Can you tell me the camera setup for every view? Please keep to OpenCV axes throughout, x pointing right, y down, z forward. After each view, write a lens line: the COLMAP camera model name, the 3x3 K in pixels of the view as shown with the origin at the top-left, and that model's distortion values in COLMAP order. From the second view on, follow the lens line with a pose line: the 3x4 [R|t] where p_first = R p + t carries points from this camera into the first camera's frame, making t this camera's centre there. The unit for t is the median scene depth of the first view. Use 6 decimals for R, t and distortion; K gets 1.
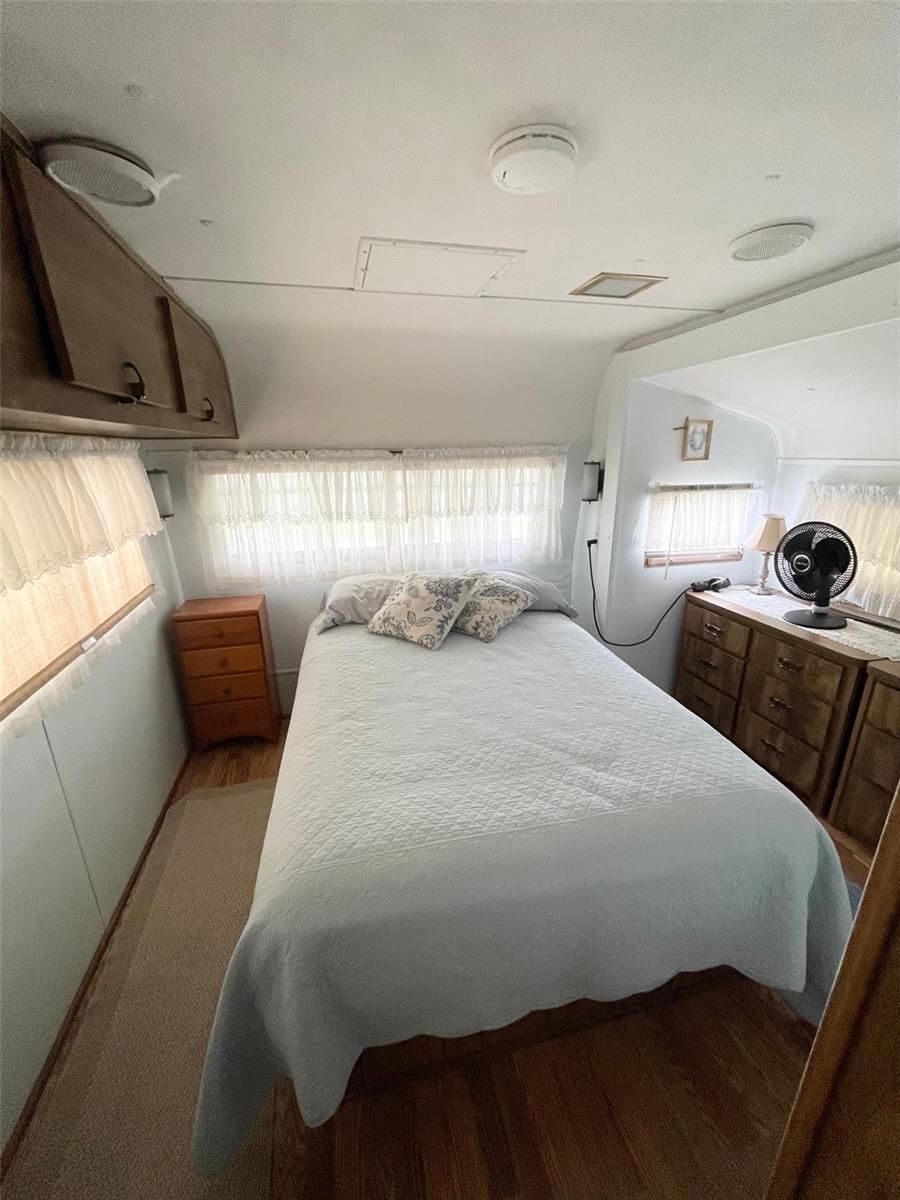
lens RADIAL K [[485.1, 0, 450.3], [0, 485.1, 602.1], [0, 0, 1]] dist [-0.003036, -0.000068]
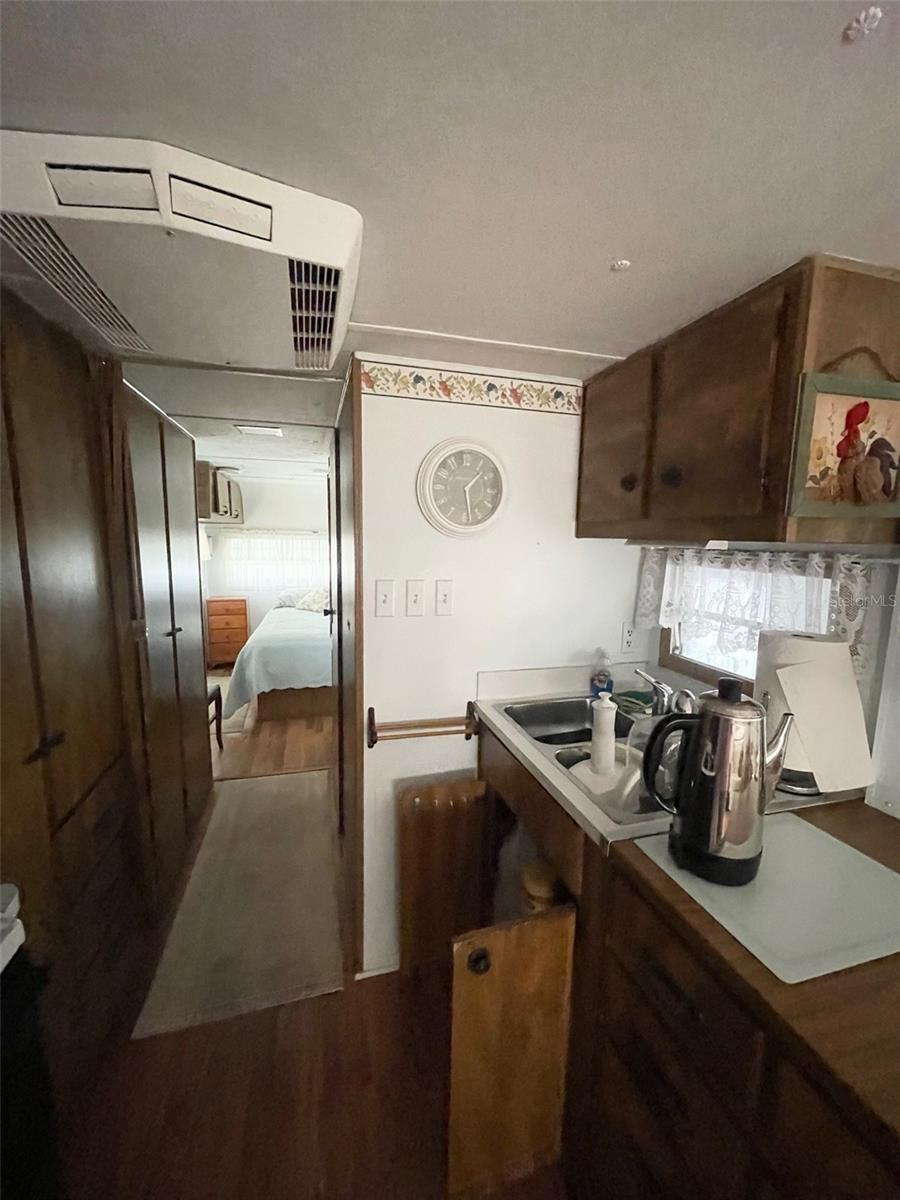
lens RADIAL K [[485.1, 0, 450.3], [0, 485.1, 602.1], [0, 0, 1]] dist [-0.003036, -0.000068]
pose [[0.998501, 0.027577, 0.047277, 0.422855], [-0.019286, 0.985661, -0.167630, 0.378901], [-0.051222, 0.166466, 0.984716, -1.206391]]
